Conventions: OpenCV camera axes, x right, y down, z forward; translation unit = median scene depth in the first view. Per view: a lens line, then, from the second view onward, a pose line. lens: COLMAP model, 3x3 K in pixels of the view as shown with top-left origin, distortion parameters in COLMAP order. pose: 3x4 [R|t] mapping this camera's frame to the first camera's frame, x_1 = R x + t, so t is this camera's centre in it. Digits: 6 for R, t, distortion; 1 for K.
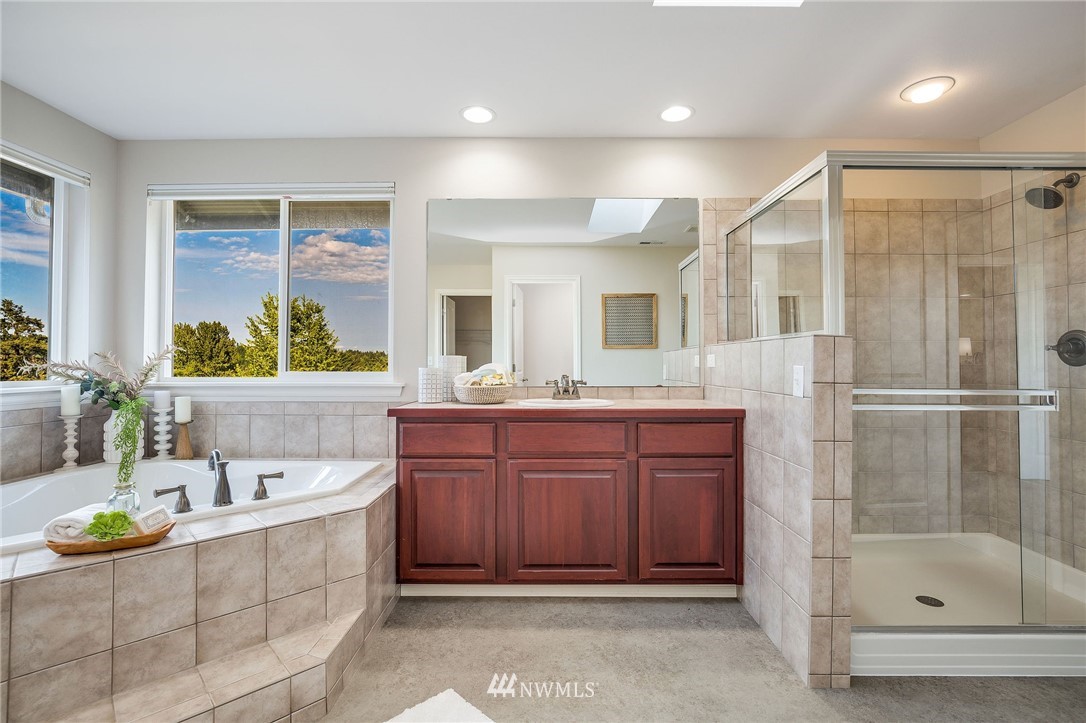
lens RADIAL K [[495.6, 0, 544.1], [0, 495.6, 359.1], [0, 0, 1]] dist [0.002039, 0.000186]
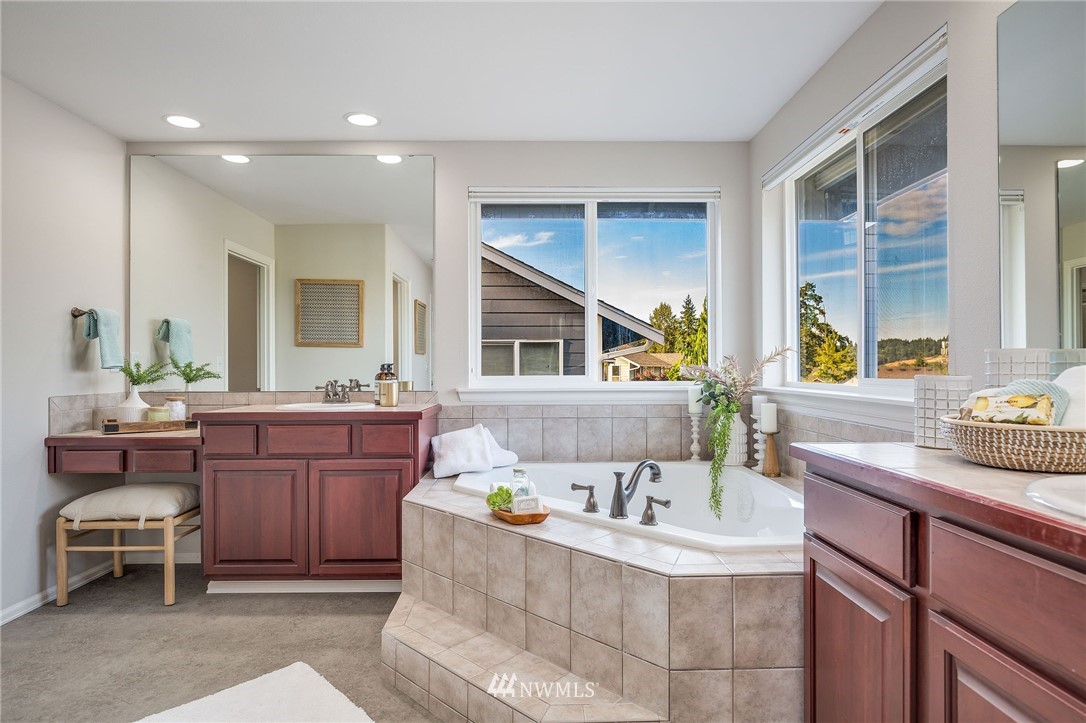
lens RADIAL K [[595.3, 0, 543.4], [0, 595.3, 364.4], [0, 0, 1]] dist [0.016787, 0.000023]
pose [[0.020585, -0.002687, -0.999785, 0.462180], [0.015291, 0.999880, -0.002373, 0.002622], [0.999671, -0.015239, 0.020623, 0.795994]]
